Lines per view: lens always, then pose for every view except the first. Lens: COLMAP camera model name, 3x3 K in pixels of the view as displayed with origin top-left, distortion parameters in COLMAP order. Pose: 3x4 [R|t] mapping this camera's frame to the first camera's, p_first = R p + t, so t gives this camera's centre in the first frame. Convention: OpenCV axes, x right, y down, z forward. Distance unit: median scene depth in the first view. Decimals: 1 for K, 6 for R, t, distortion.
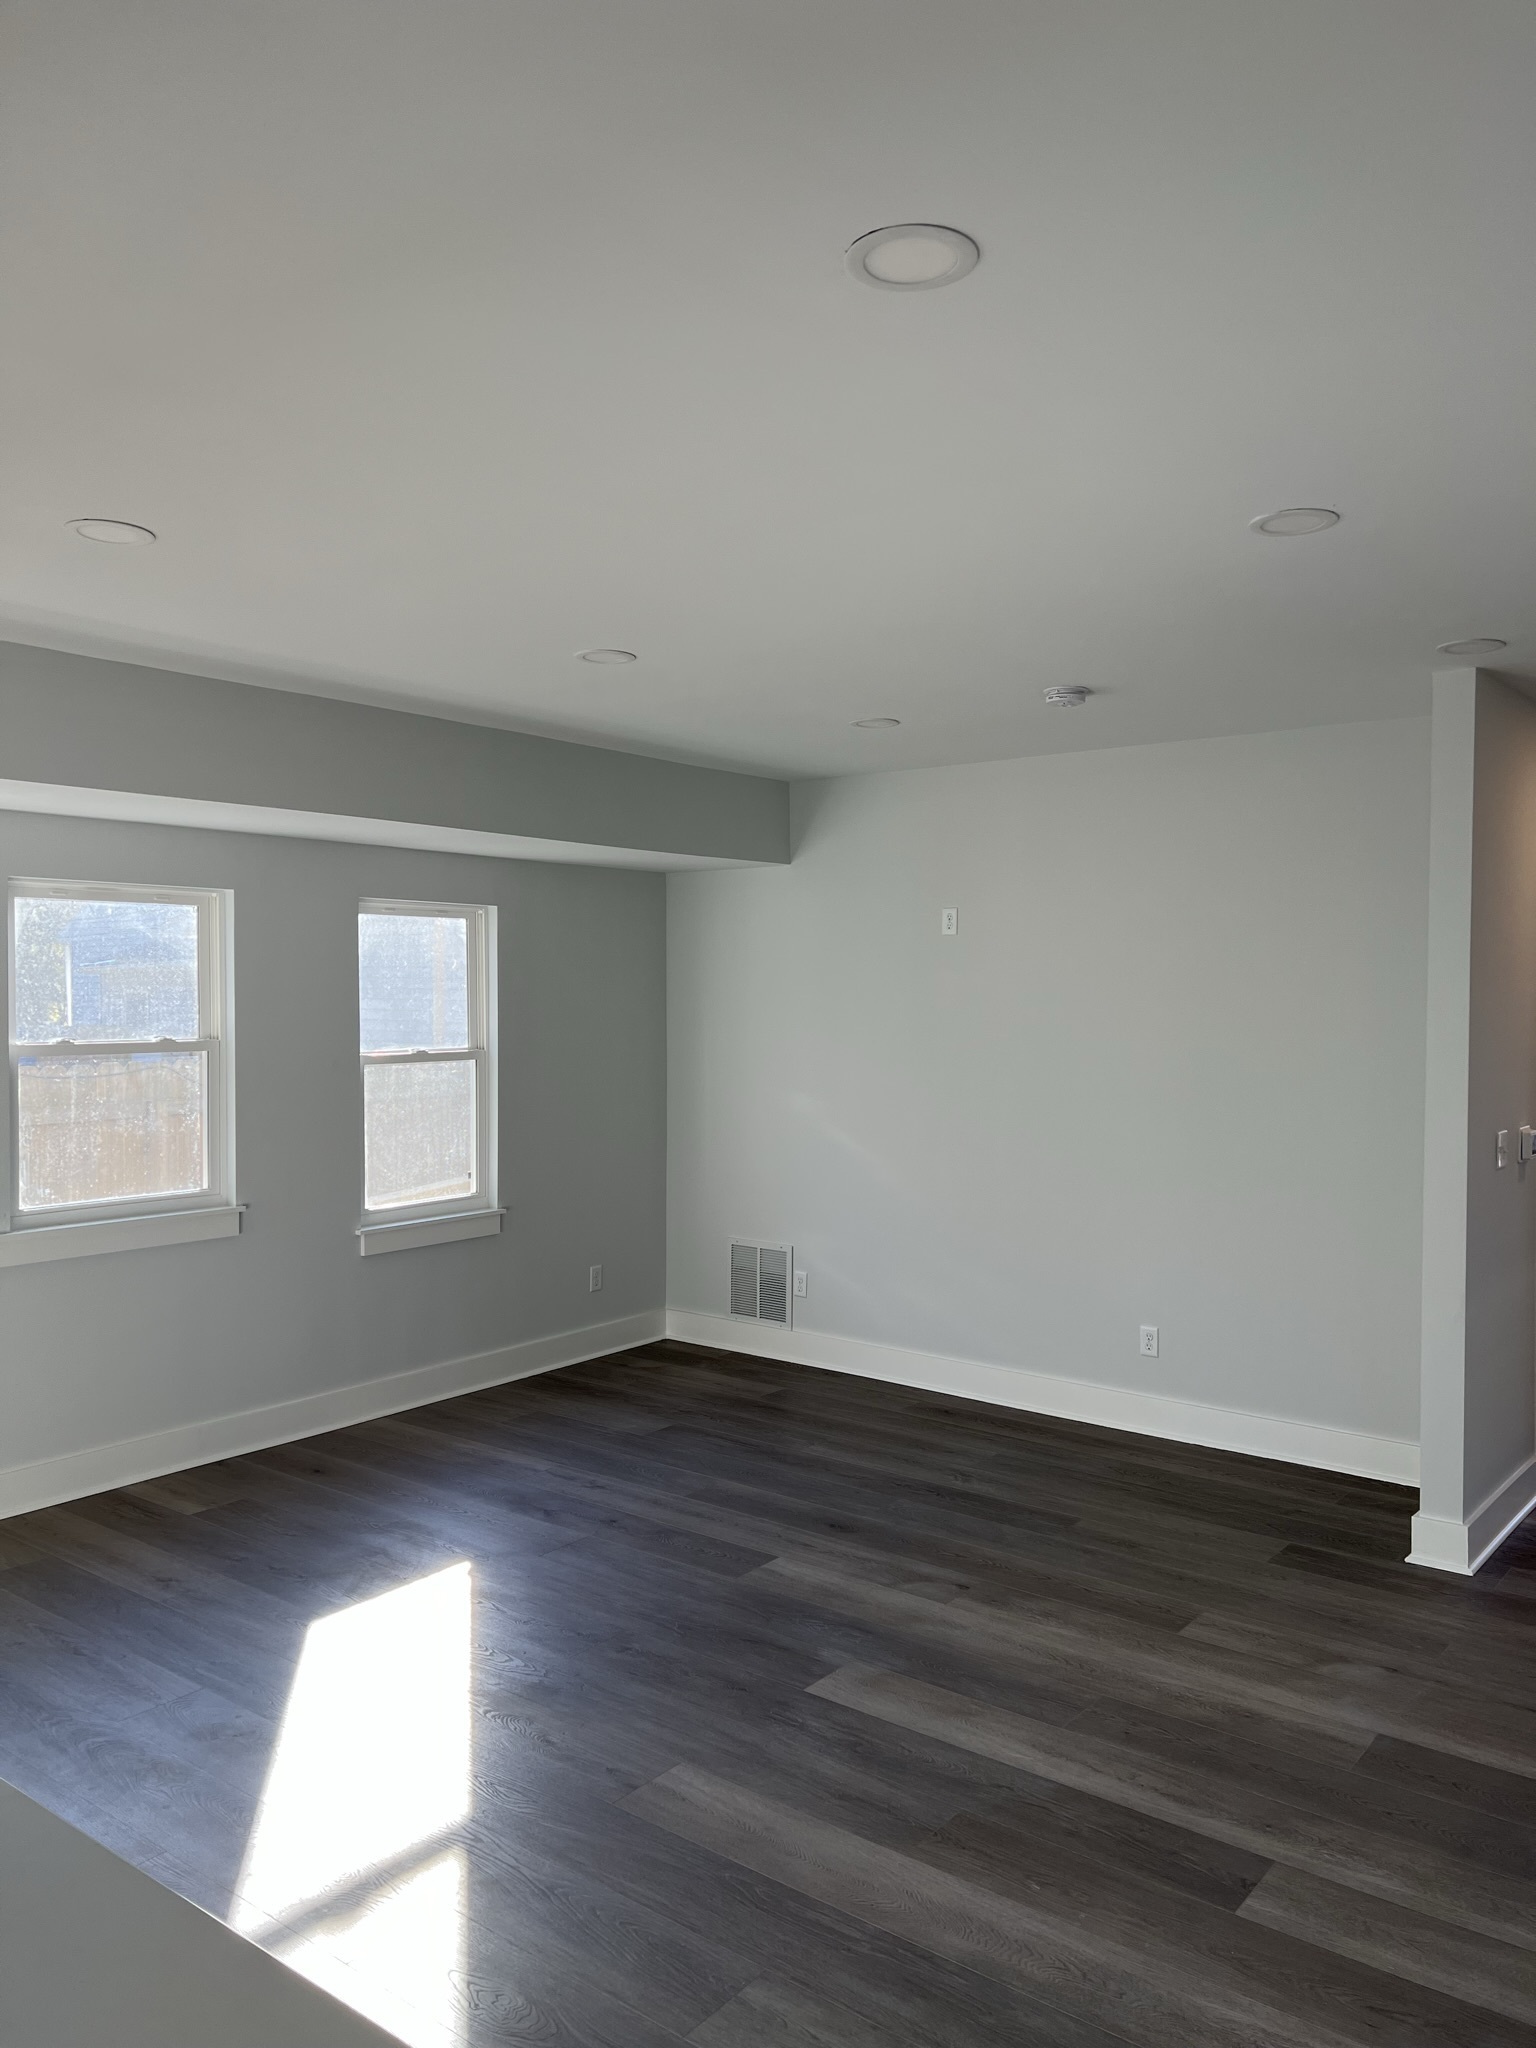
lens RADIAL K [[1553.4, 0, 770.1], [0, 1553.4, 995.5], [0, 0, 1]] dist [0.047053, -0.053812]
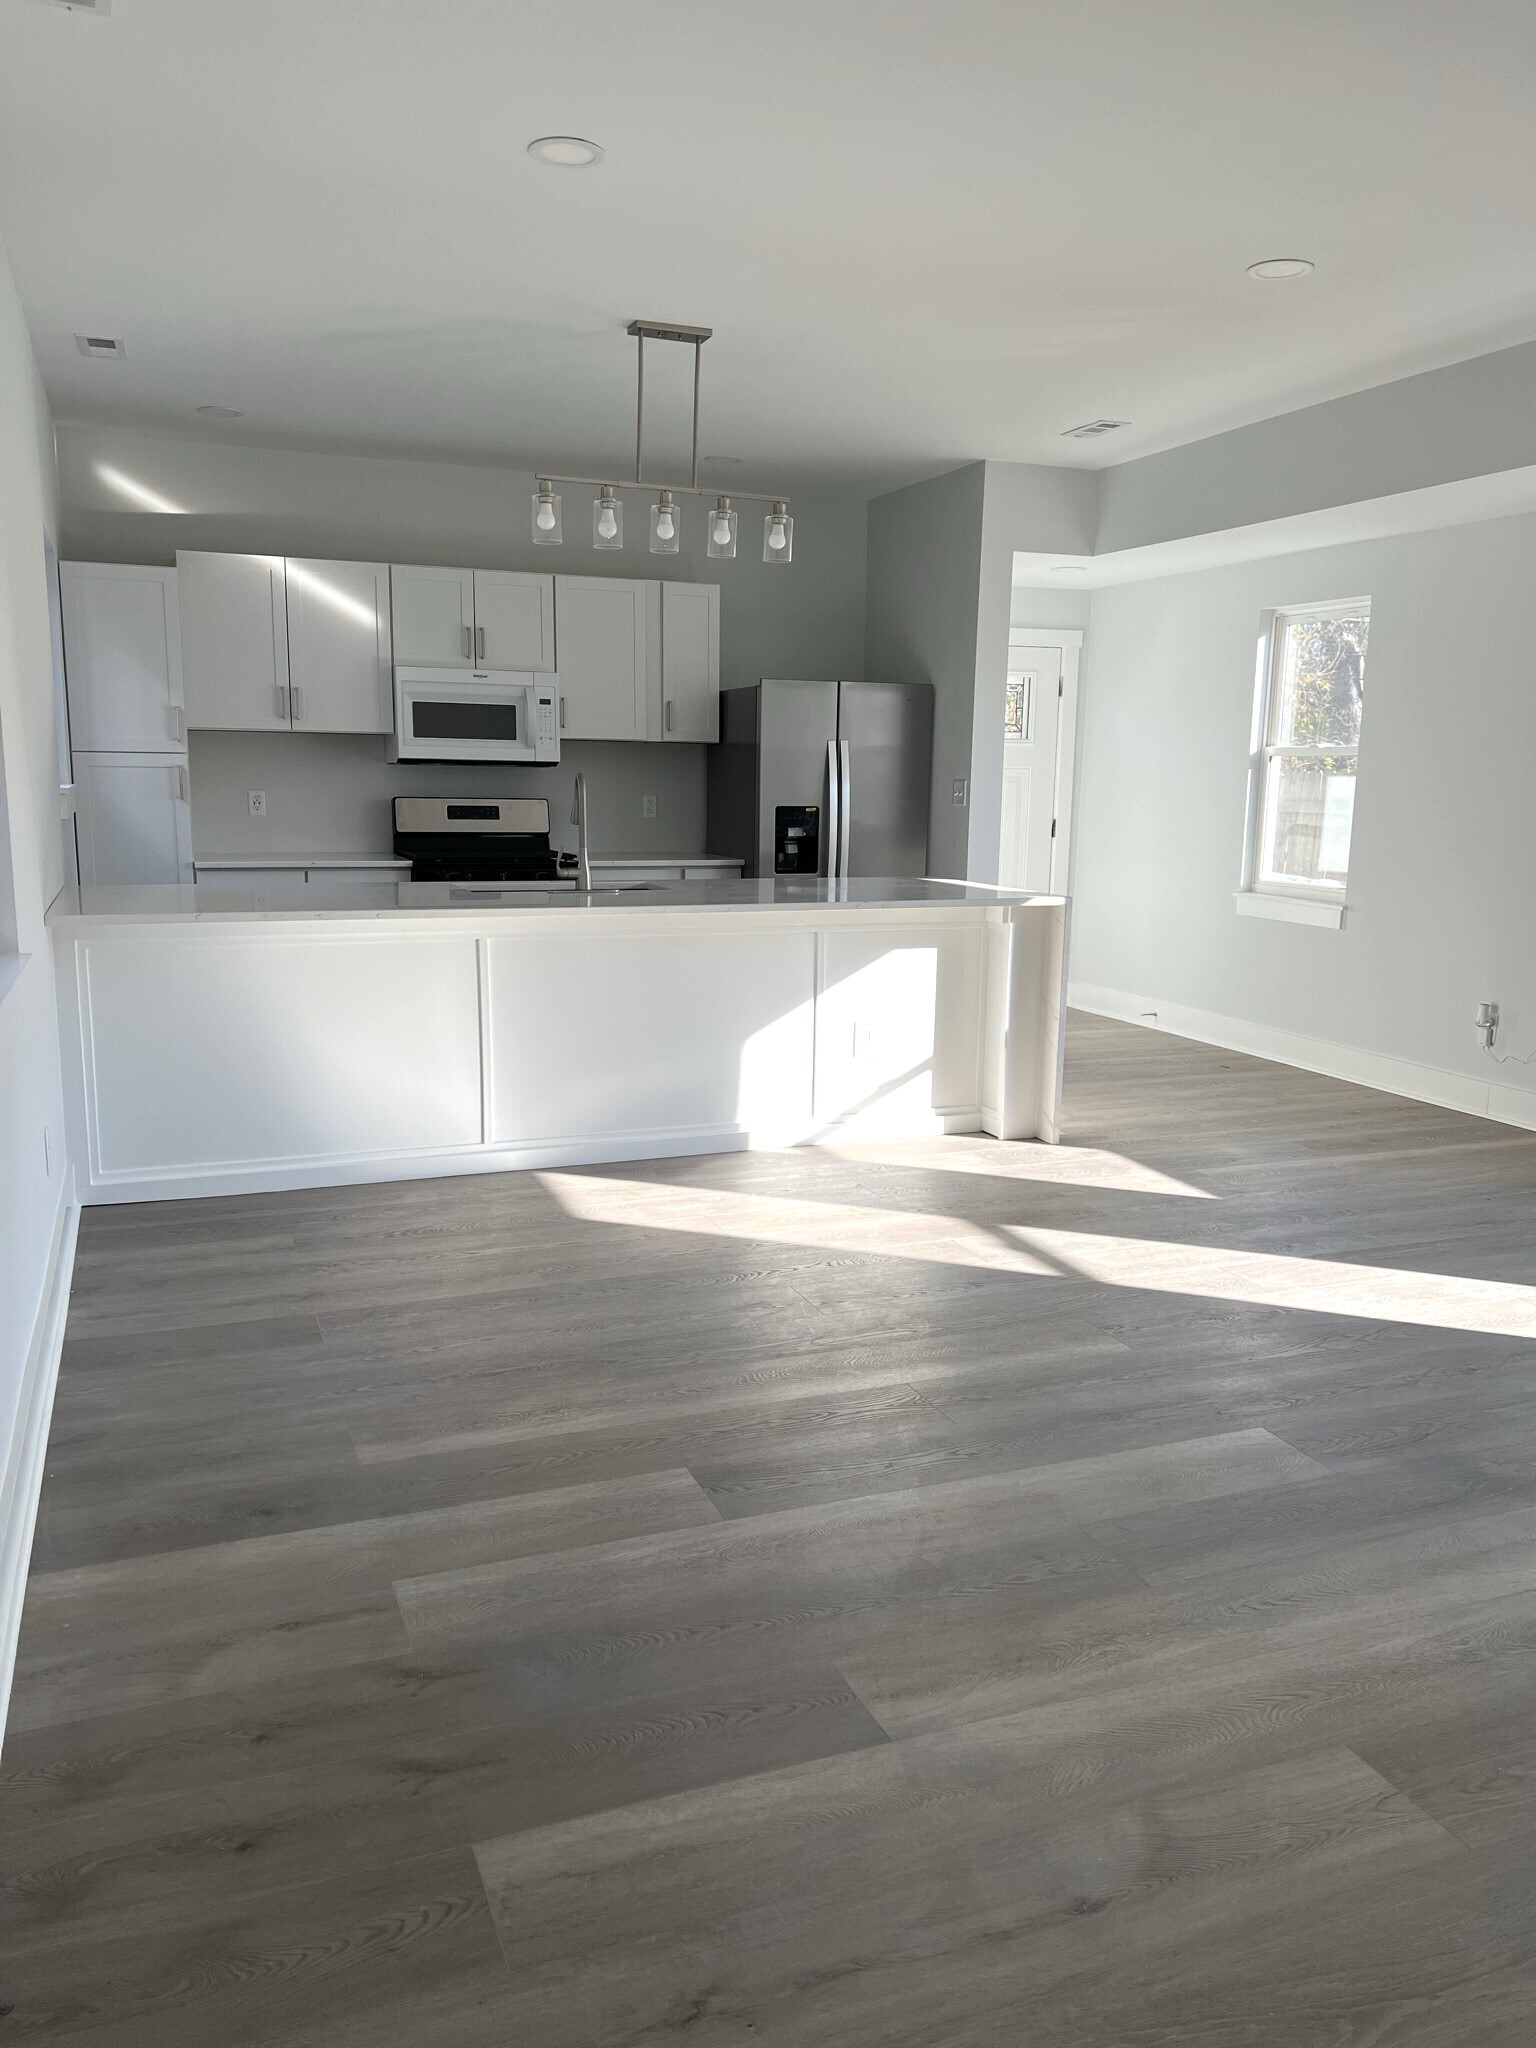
lens RADIAL K [[1542.4, 0, 767.4], [0, 1542.4, 1019.5], [0, 0, 1]] dist [0.042104, -0.047516]
pose [[-0.513857, 0.125466, -0.848651, 1.046630], [-0.025009, 0.986636, 0.161009, 0.125094], [0.857511, 0.103960, -0.503852, 1.461492]]
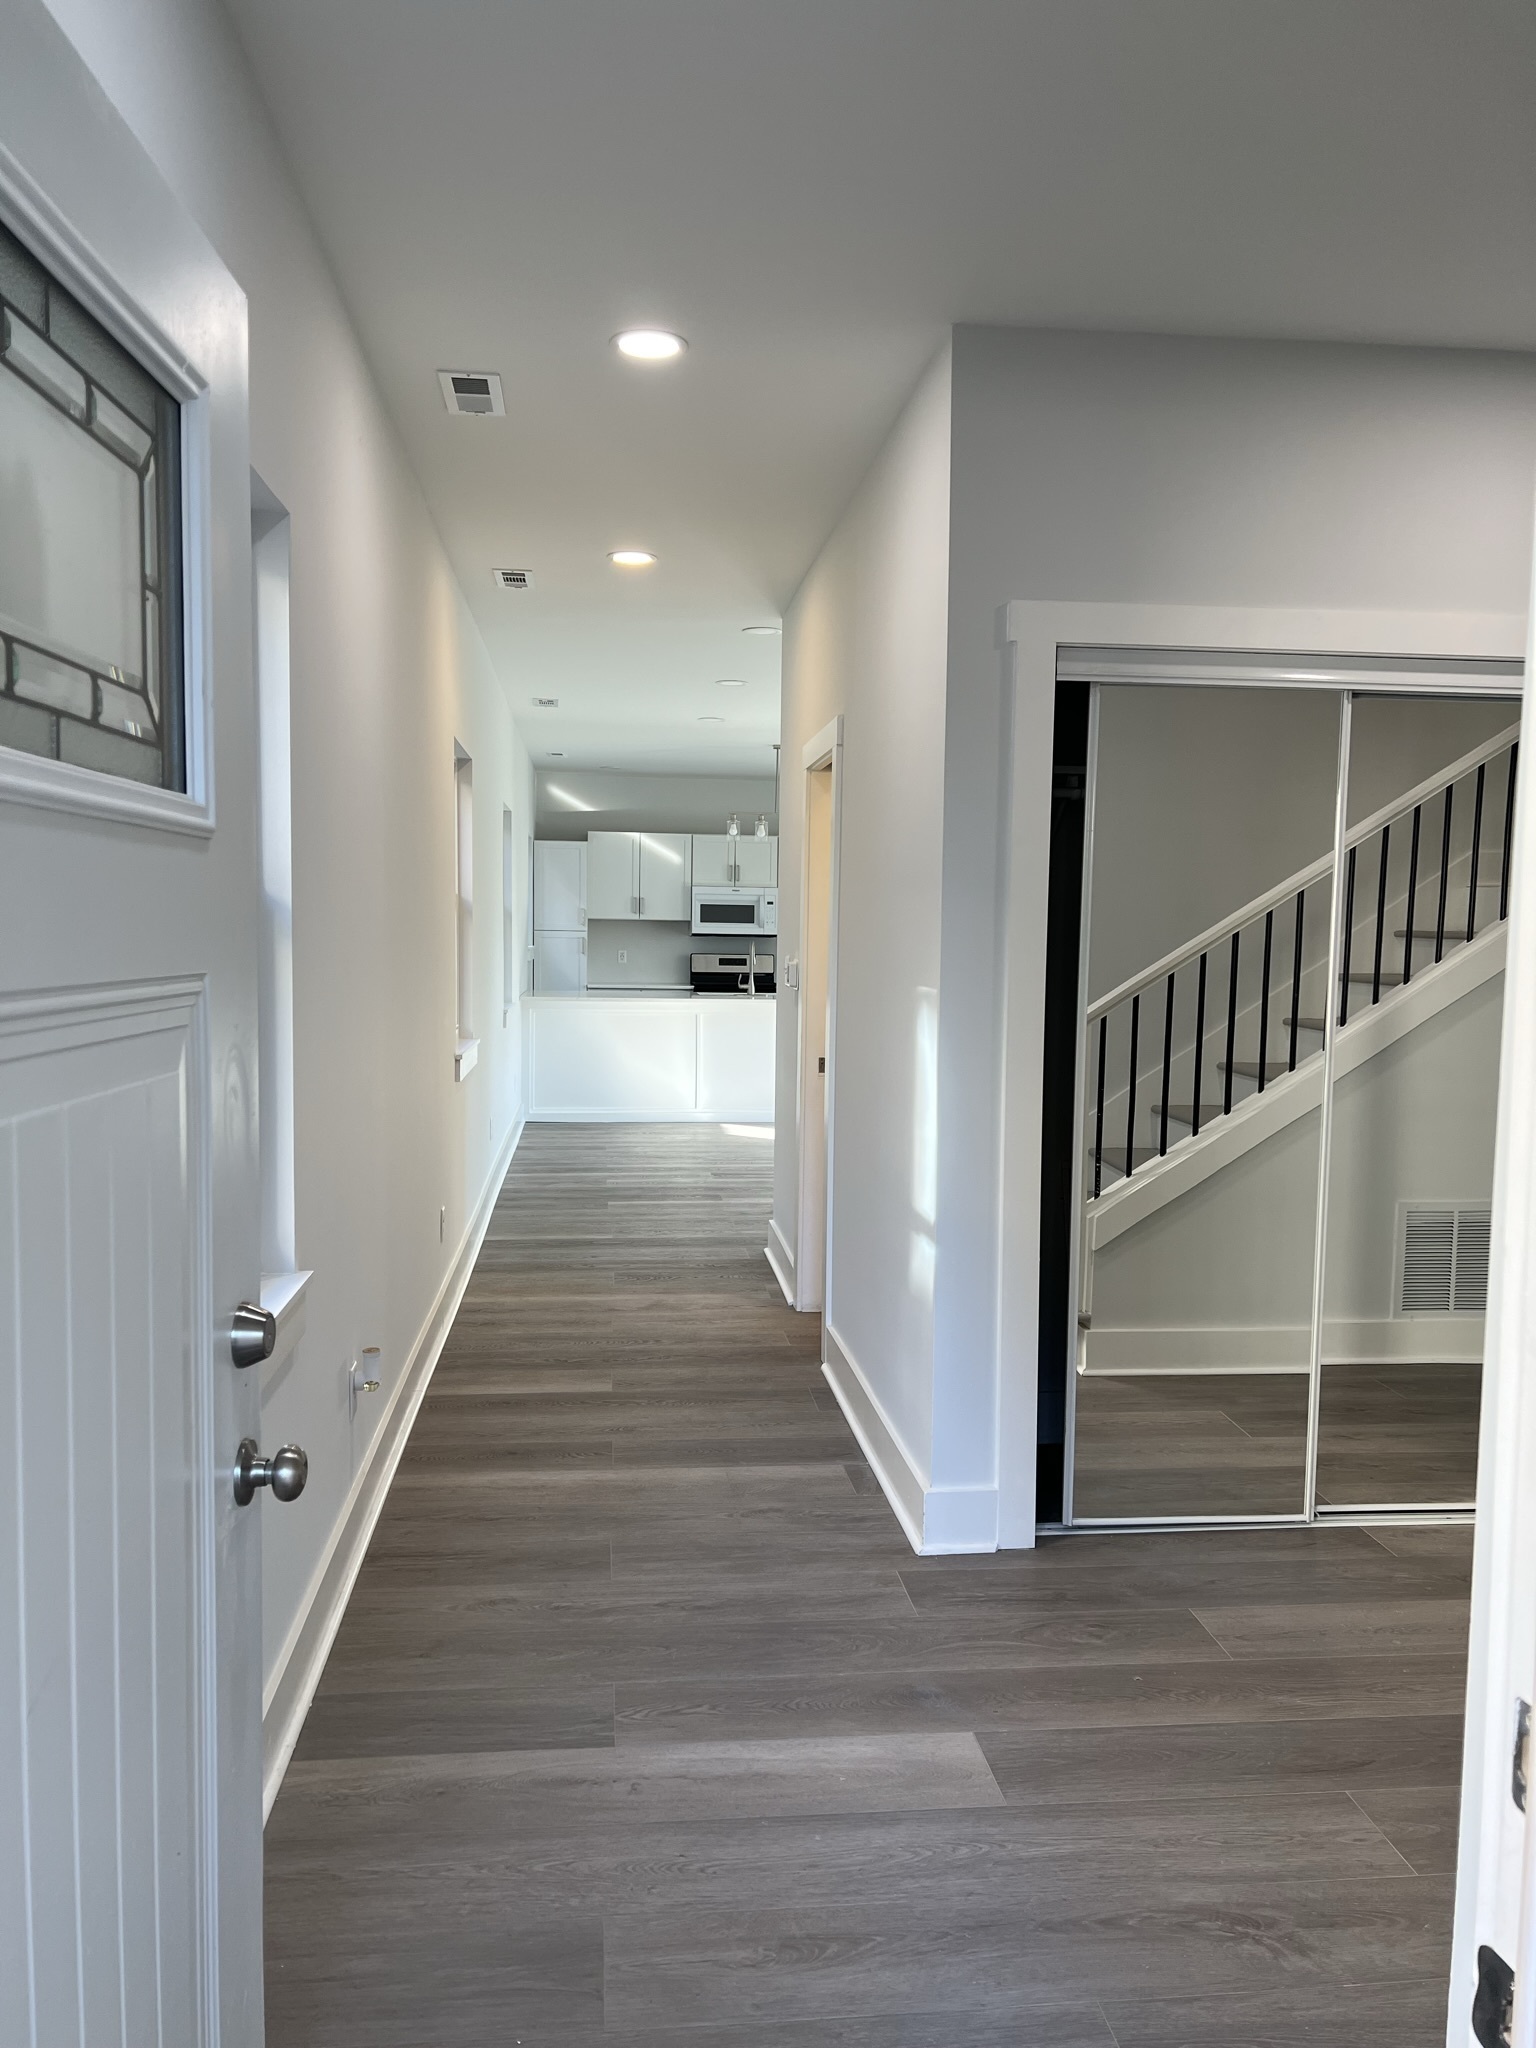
lens RADIAL K [[1542.4, 0, 767.4], [0, 1542.4, 1019.5], [0, 0, 1]] dist [0.042104, -0.047516]
pose [[-0.725314, 0.021348, -0.688087, 1.608856], [-0.026368, 0.997924, 0.058755, 0.116298], [0.687913, 0.060759, -0.723245, 2.277211]]
